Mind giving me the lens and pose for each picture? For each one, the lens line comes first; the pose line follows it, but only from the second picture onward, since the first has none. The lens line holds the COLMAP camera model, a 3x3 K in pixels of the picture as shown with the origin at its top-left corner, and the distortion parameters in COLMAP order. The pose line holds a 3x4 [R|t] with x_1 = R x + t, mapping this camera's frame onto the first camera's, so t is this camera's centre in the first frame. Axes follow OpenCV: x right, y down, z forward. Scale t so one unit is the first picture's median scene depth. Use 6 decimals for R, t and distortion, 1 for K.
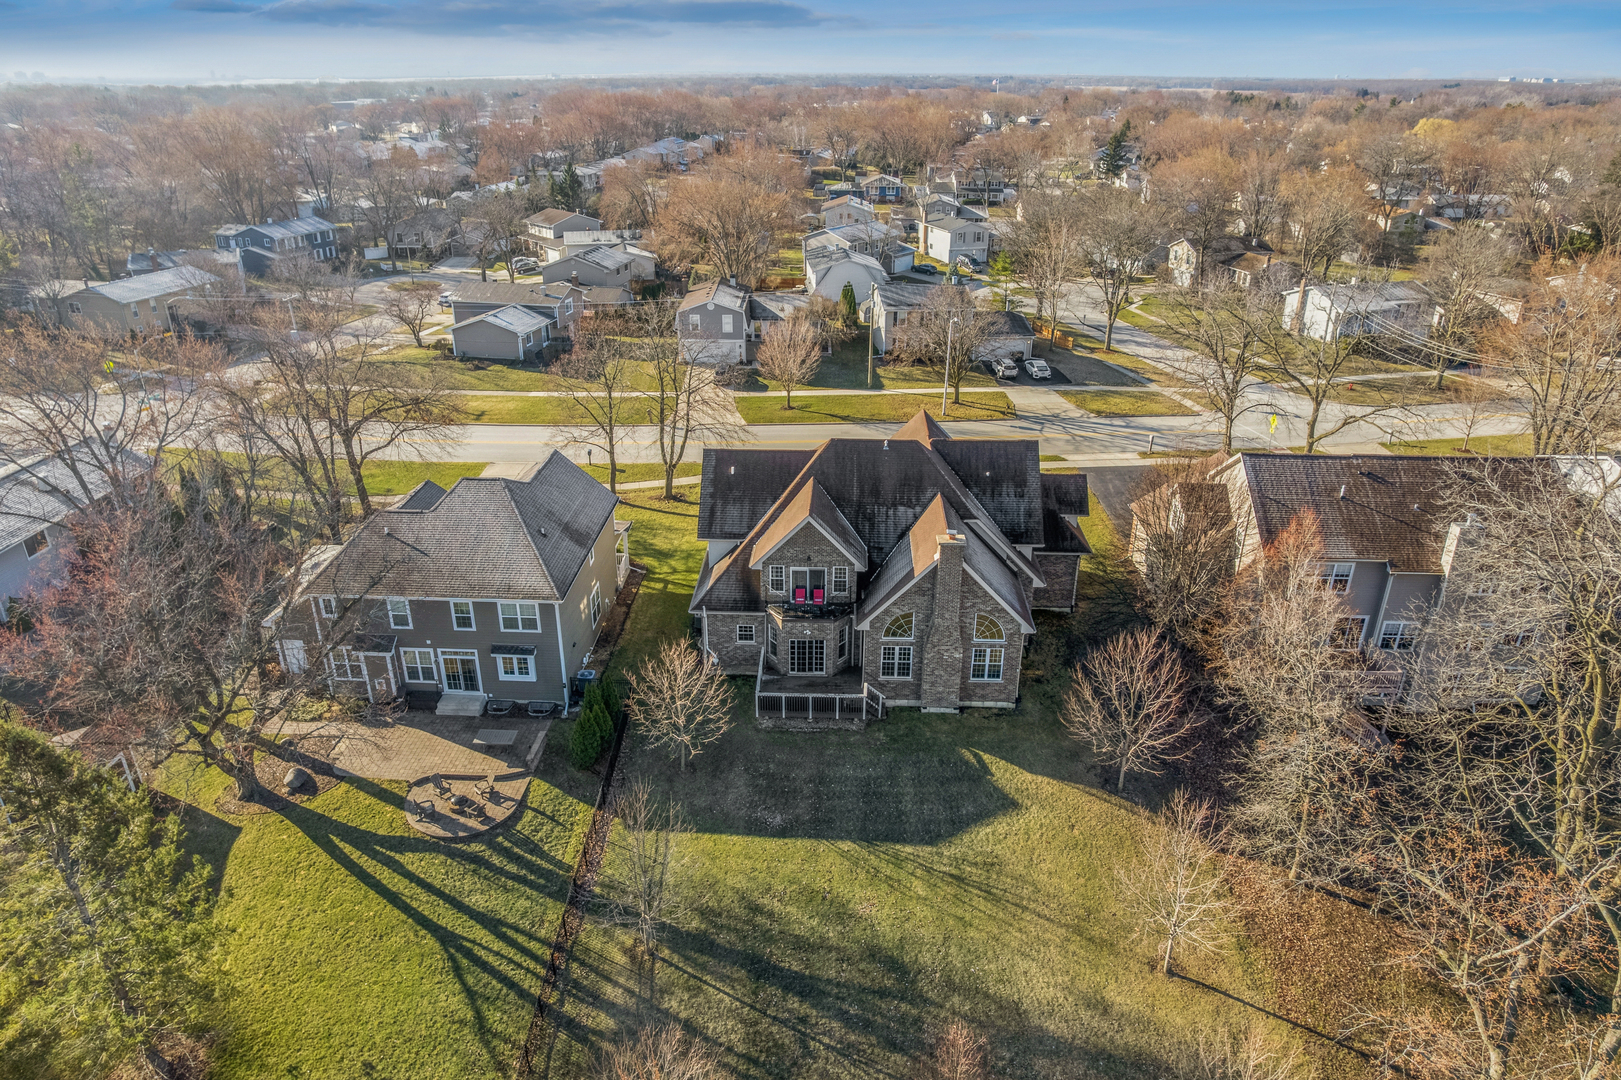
lens RADIAL K [[1033.0, 0, 810.5], [0, 1033.0, 540.0], [0, 0, 1]] dist [-0.064513, 0.057371]
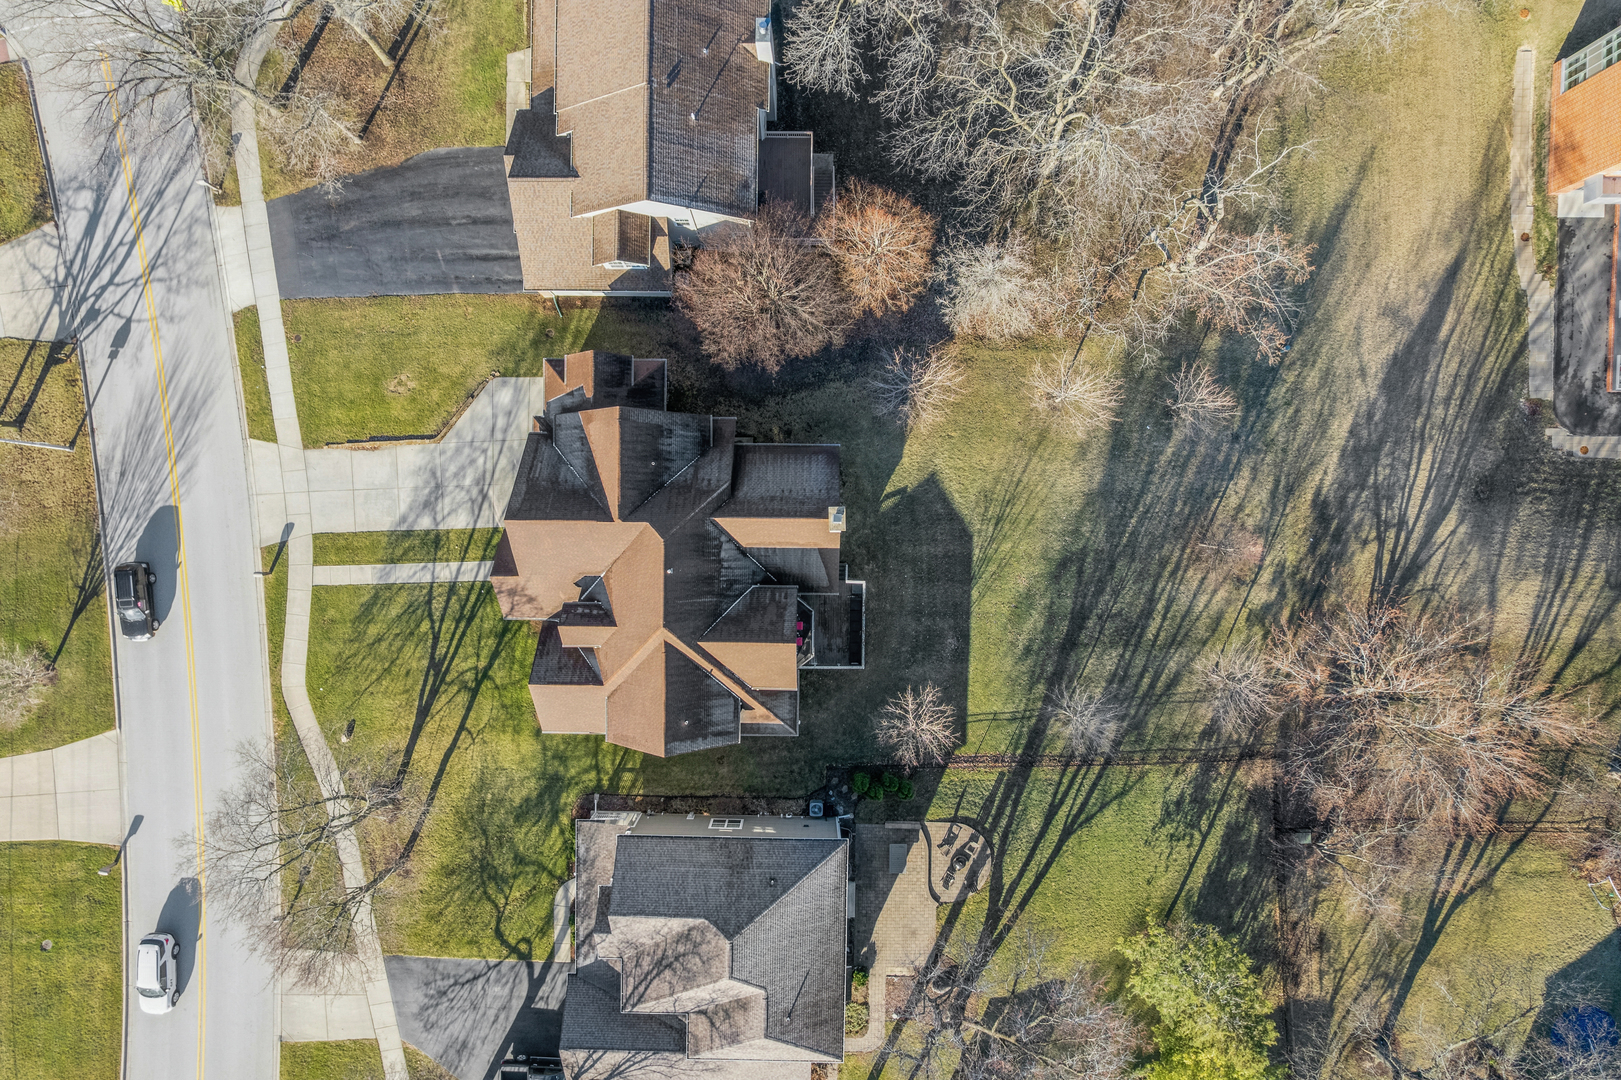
lens RADIAL K [[1033.0, 0, 810.5], [0, 1033.0, 540.0], [0, 0, 1]] dist [-0.064513, 0.057371]
pose [[-0.027314, -0.999569, -0.010721, 0.135365], [0.443614, -0.021732, 0.895954, -1.145815], [-0.895801, 0.019716, 0.444017, 0.550796]]
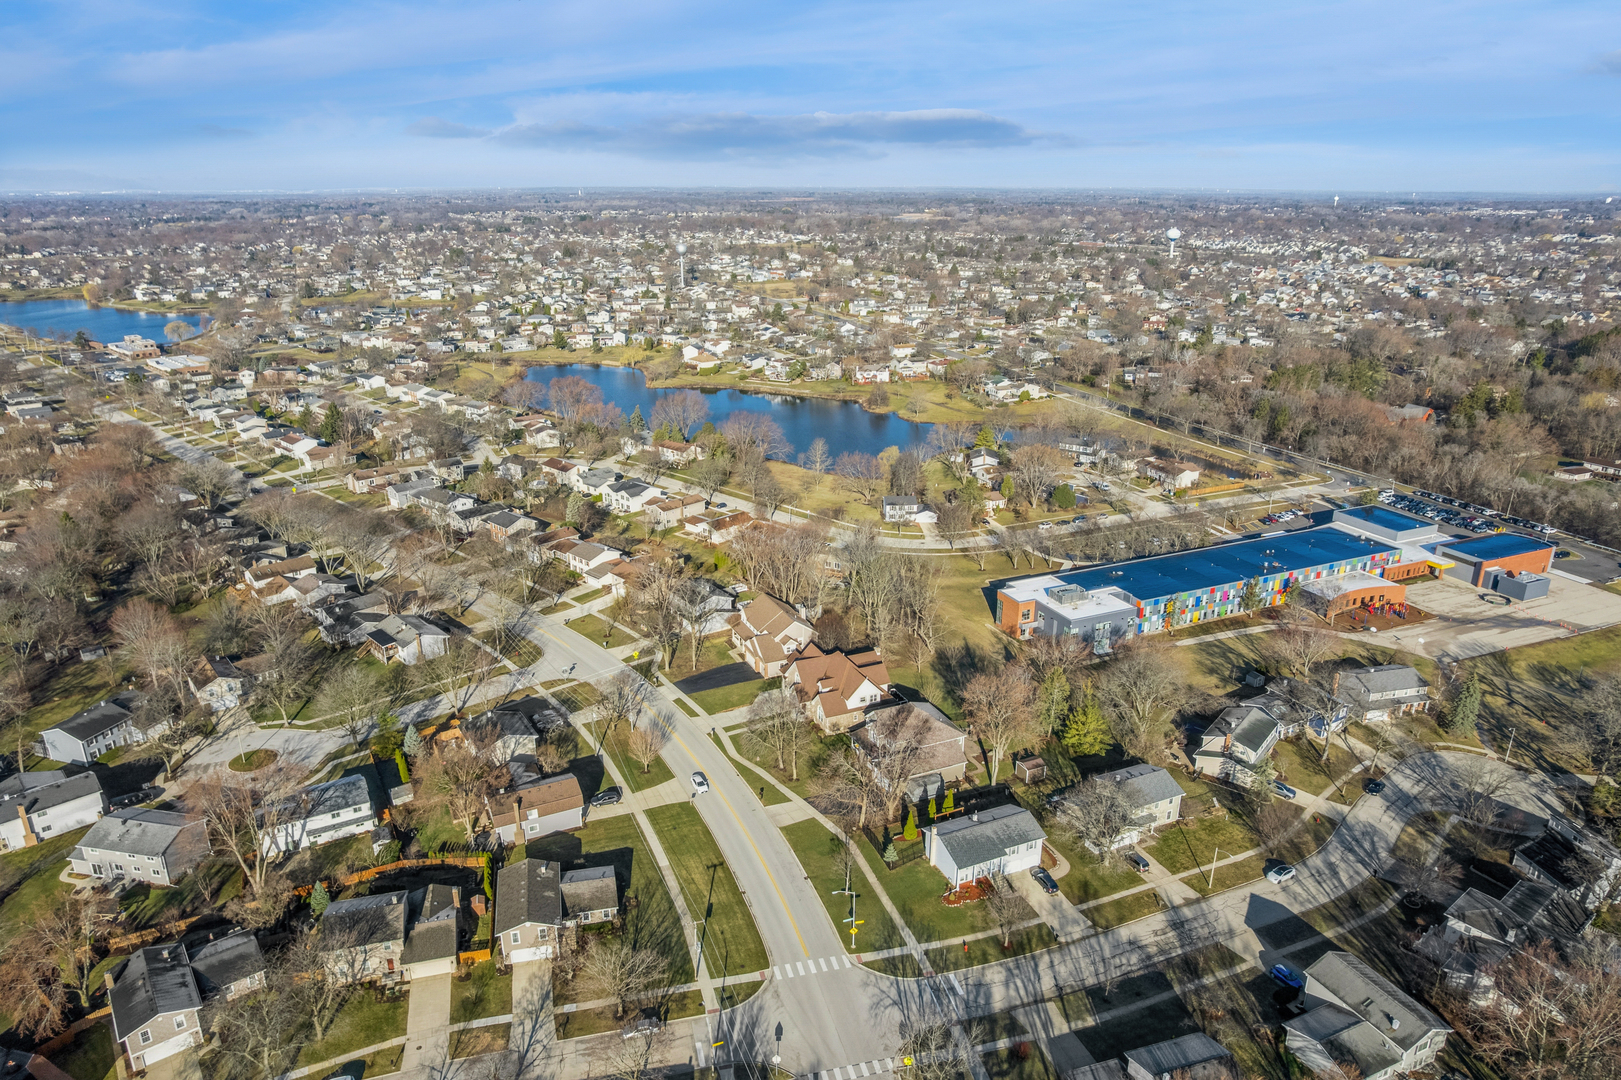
lens RADIAL K [[1033.0, 0, 810.5], [0, 1033.0, 540.0], [0, 0, 1]] dist [-0.064513, 0.057371]
pose [[-0.452319, -0.307529, 0.837158, -3.586256], [0.378869, 0.783504, 0.492524, -2.852052], [-0.807382, 0.539951, -0.237880, 2.223013]]
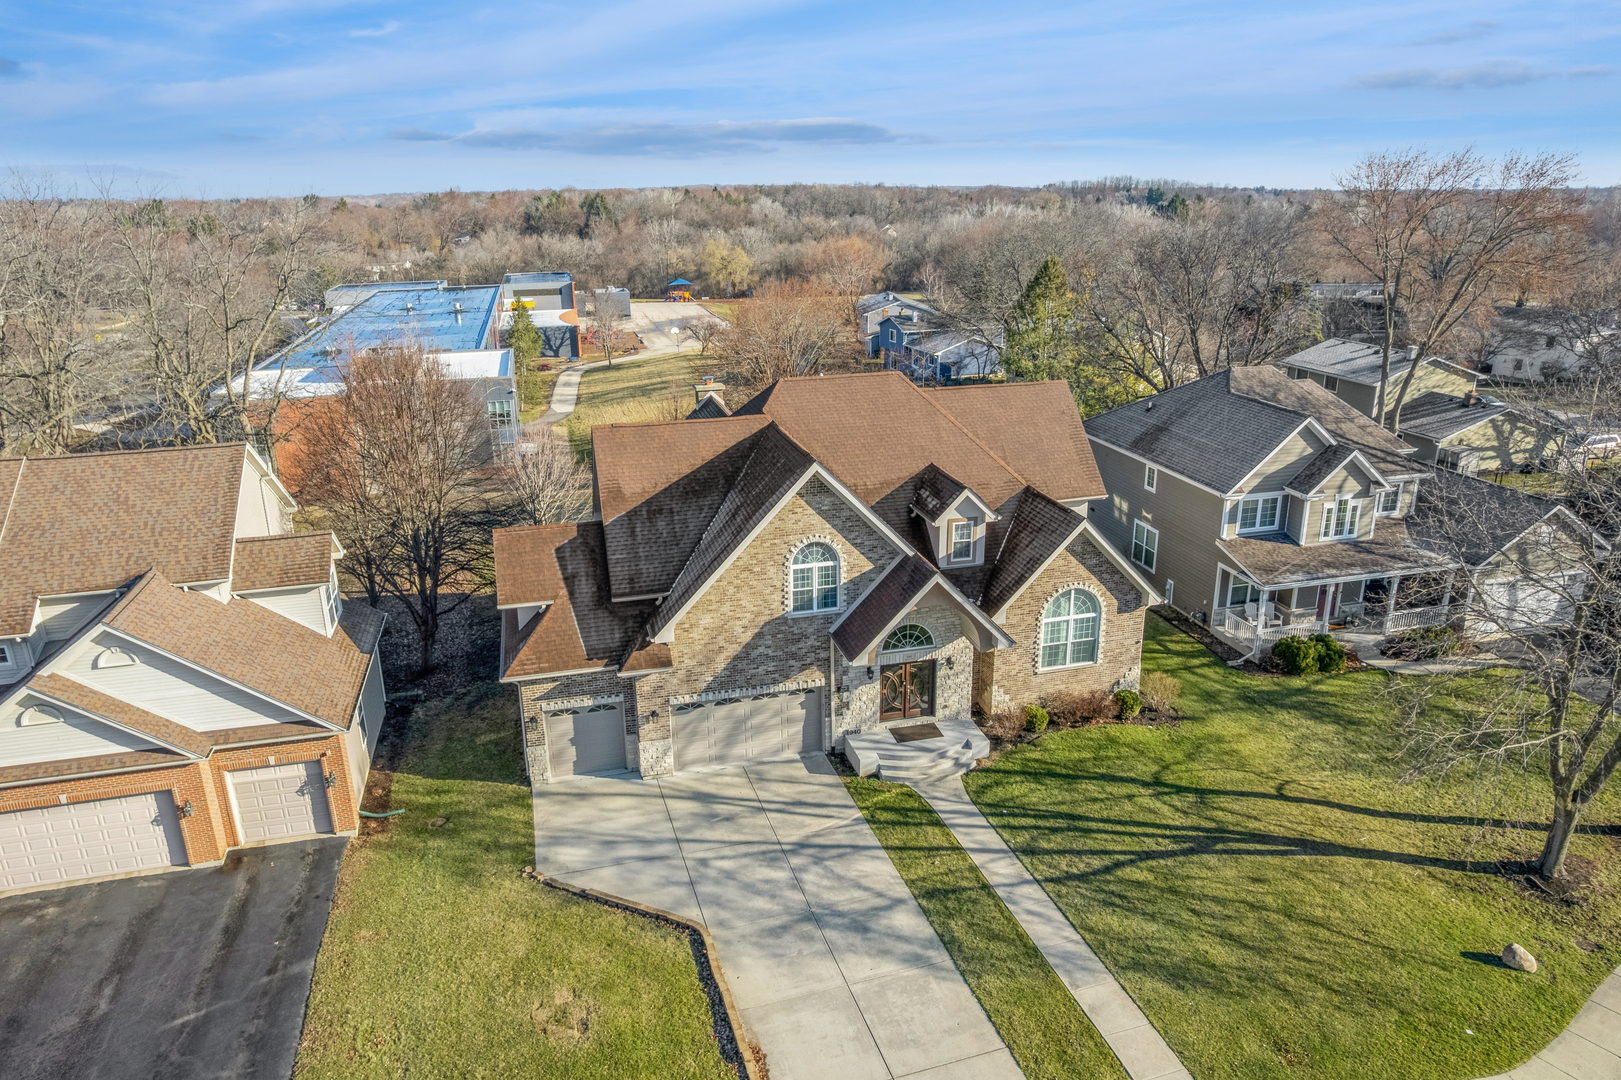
lens RADIAL K [[1060.1, 0, 810.5], [0, 1060.1, 540.0], [0, 0, 1]] dist [-0.014023, 0.000691]
pose [[-0.956869, 0.095083, -0.274519, 0.371100], [-0.122609, 0.724480, 0.678303, -0.620278], [0.263379, 0.682706, -0.681575, 2.008178]]
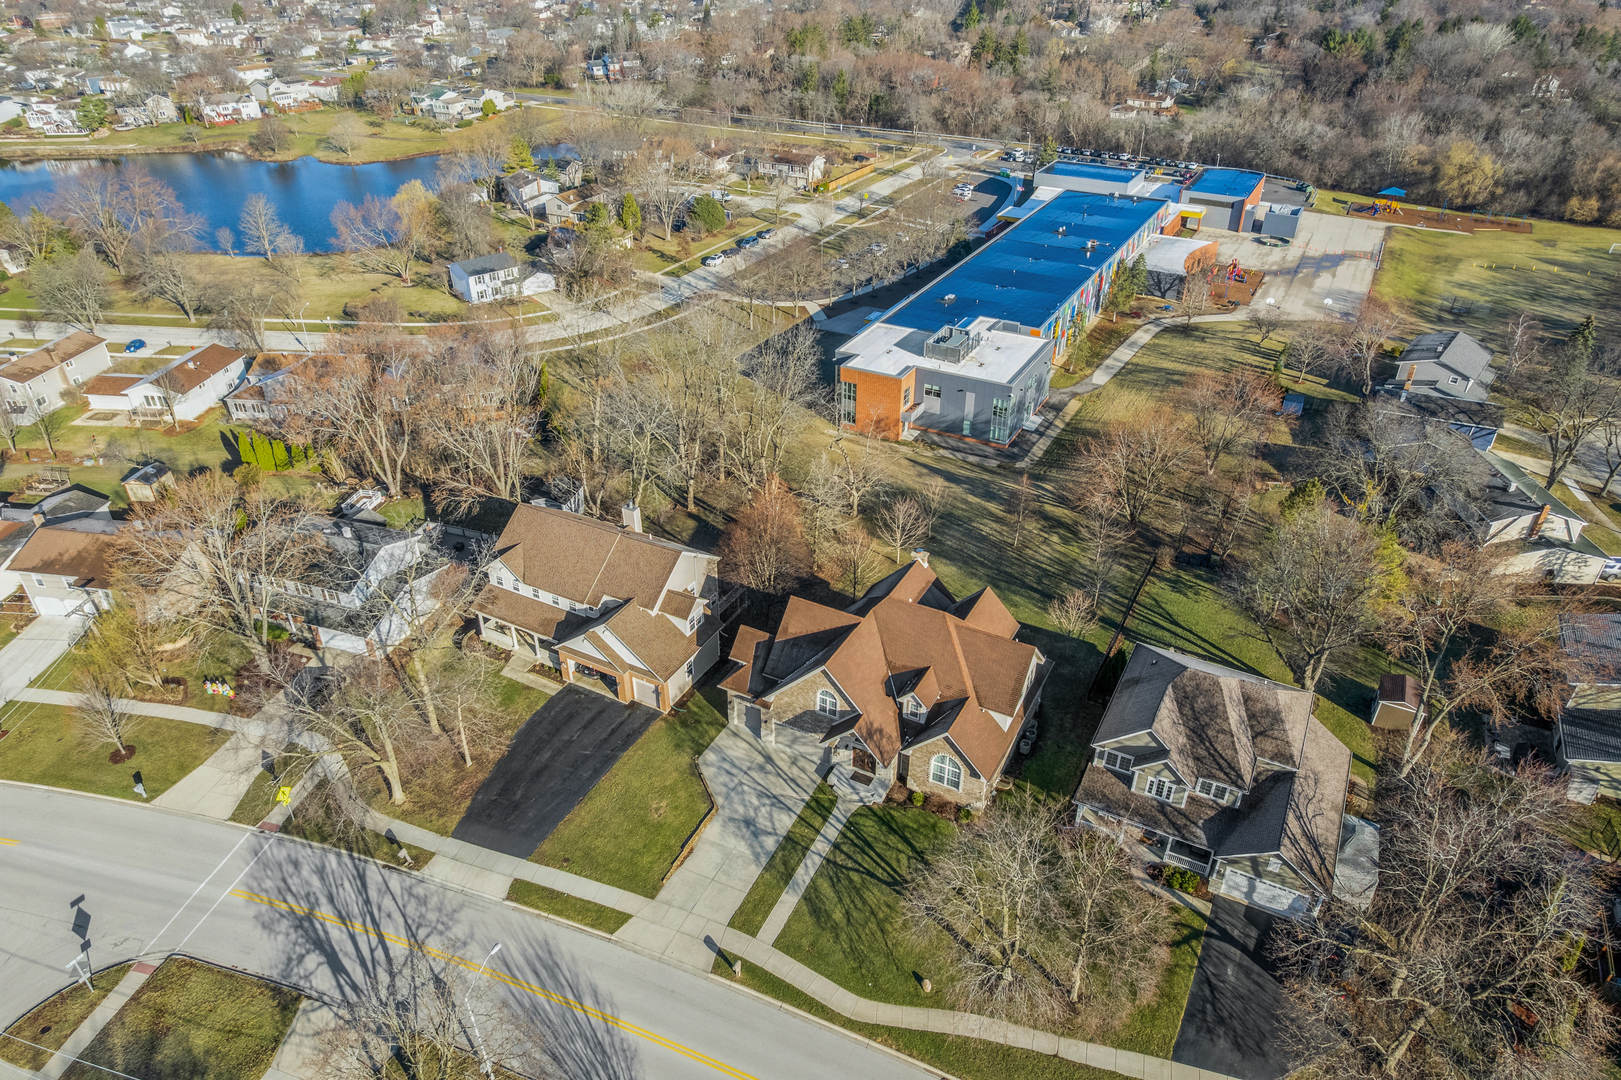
lens RADIAL K [[1033.0, 0, 810.5], [0, 1033.0, 540.0], [0, 0, 1]] dist [-0.064513, 0.057371]
pose [[-0.900779, -0.241610, 0.360864, -0.388425], [0.176111, 0.556332, 0.812084, -1.677137], [-0.396967, 0.795060, -0.458582, 2.101656]]
